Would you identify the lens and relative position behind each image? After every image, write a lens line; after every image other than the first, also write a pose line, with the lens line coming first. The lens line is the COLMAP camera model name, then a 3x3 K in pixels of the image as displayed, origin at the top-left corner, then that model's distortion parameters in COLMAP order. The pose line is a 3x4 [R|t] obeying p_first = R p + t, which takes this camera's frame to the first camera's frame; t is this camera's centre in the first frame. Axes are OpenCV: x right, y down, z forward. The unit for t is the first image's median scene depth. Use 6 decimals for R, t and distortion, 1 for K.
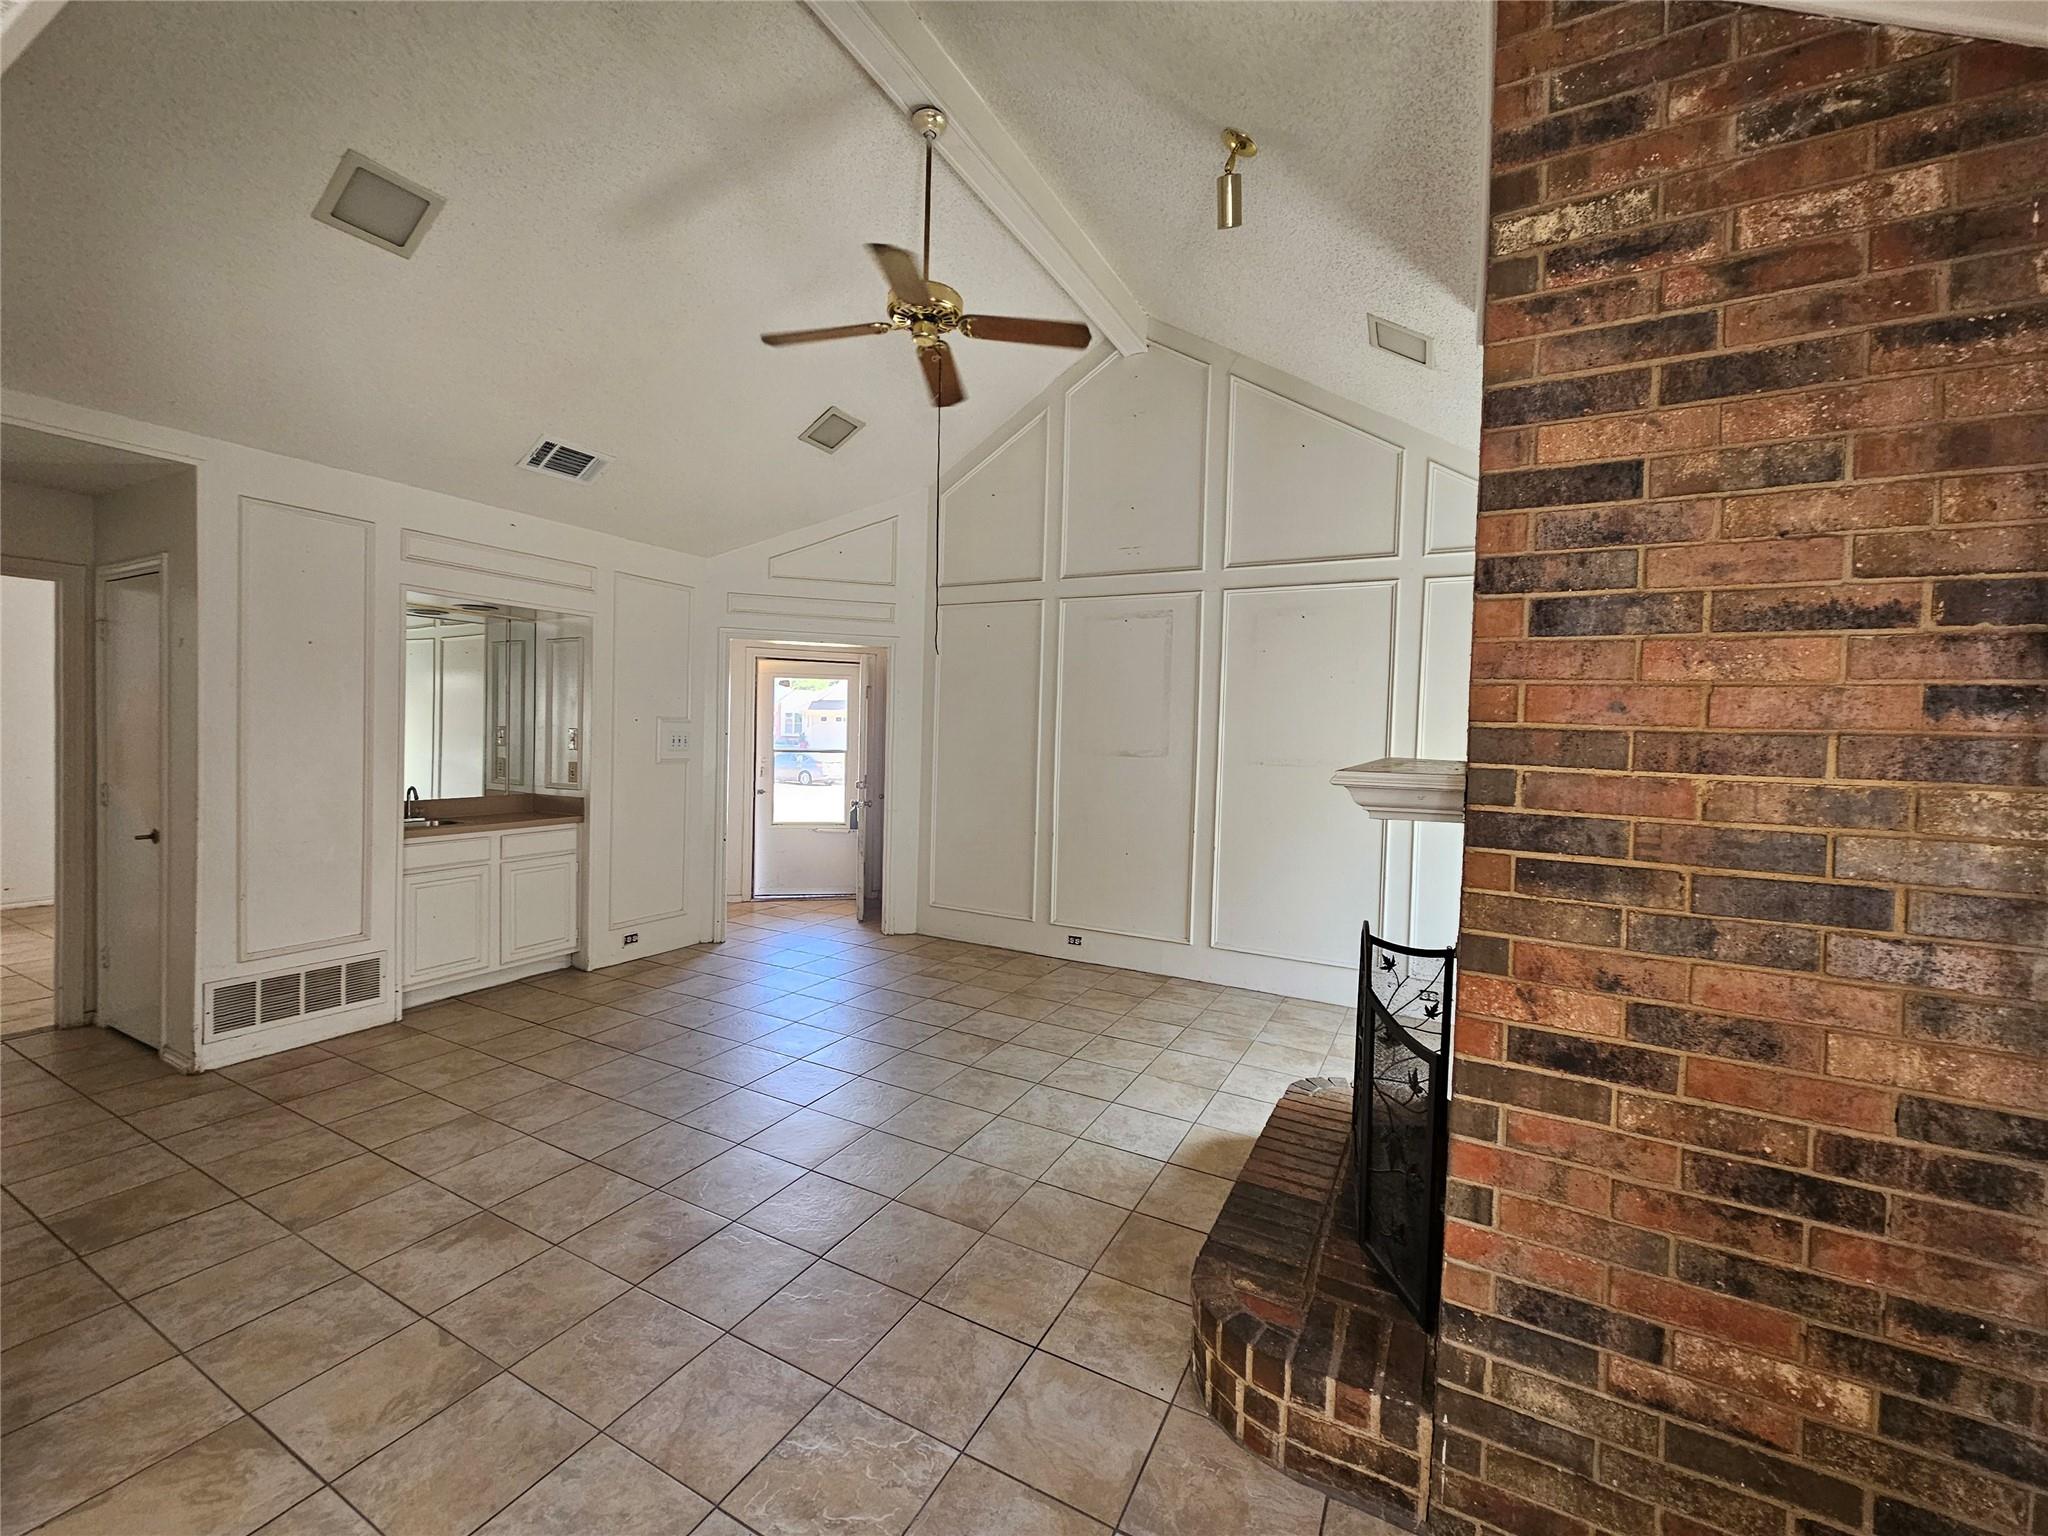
lens RADIAL K [[824.6, 0, 1022.9], [0, 824.6, 752.0], [0, 0, 1]] dist [-0.001554, -0.000722]
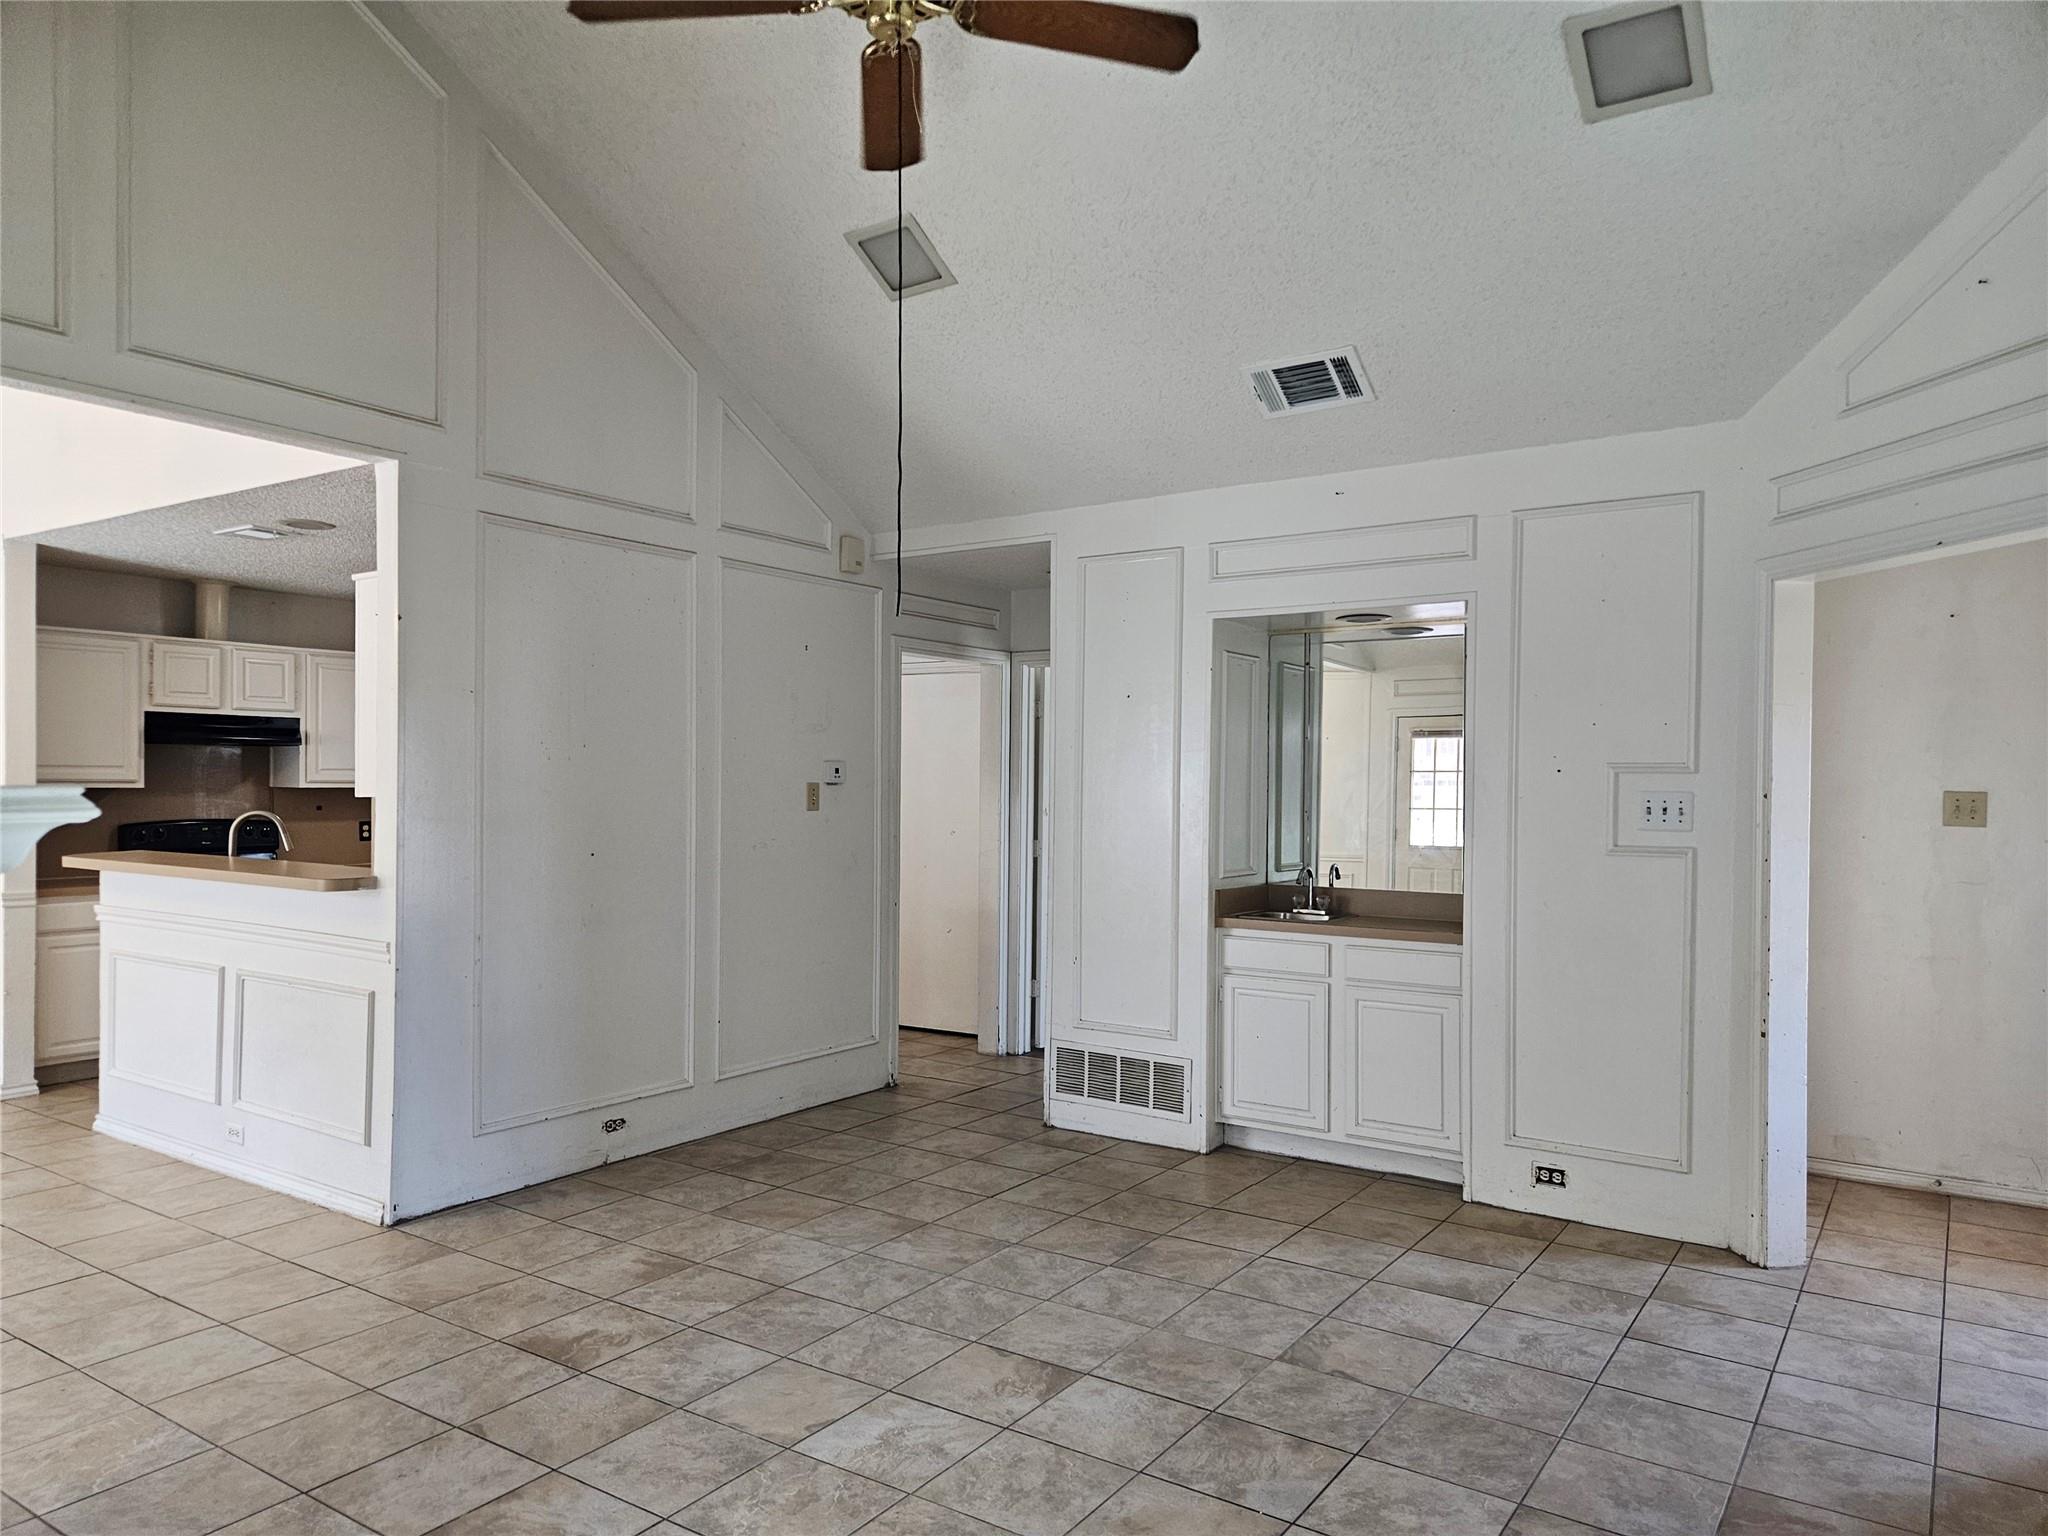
lens RADIAL K [[1377.2, 0, 1026.5], [0, 1377.2, 775.9], [0, 0, 1]] dist [0.041644, -0.006486]
pose [[-0.107612, -0.029947, -0.993742, 0.710098], [-0.032449, 0.999119, -0.026595, 0.000077], [0.993663, 0.029384, -0.108489, 1.119063]]
